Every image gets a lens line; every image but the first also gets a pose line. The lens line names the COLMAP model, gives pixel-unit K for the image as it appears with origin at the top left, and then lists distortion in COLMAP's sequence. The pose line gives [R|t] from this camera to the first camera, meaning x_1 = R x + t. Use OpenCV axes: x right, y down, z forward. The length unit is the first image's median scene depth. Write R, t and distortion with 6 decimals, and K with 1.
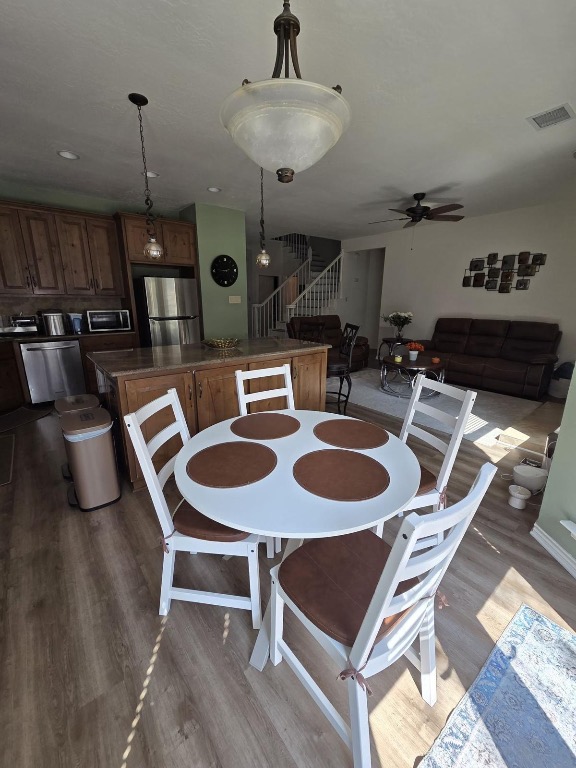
lens RADIAL K [[316.4, 0, 286.3], [0, 316.4, 382.8], [0, 0, 1]] dist [0.004416, -0.003240]
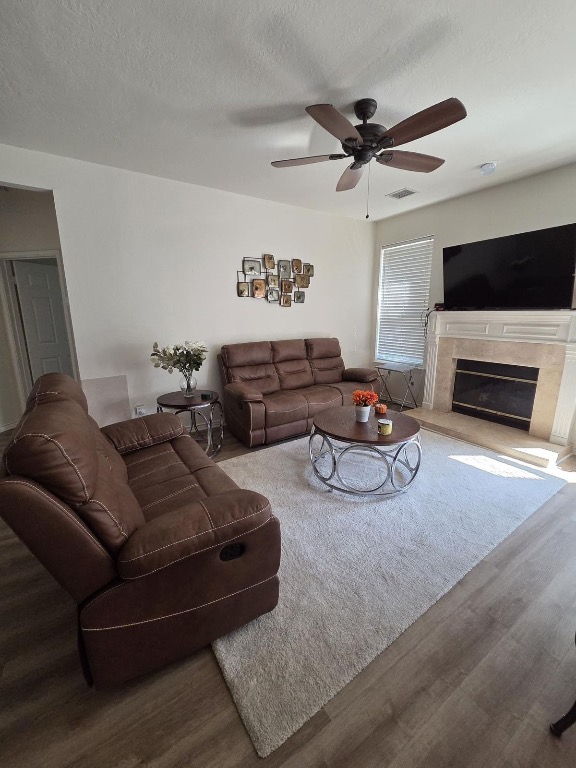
lens RADIAL K [[316.4, 0, 284.4], [0, 316.4, 384.4], [0, 0, 1]] dist [0.004416, -0.003240]
pose [[0.094341, -0.224466, 0.969905, -0.140726], [0.267444, 0.944151, 0.192492, -0.257964], [-0.958944, 0.241235, 0.149104, 0.951764]]
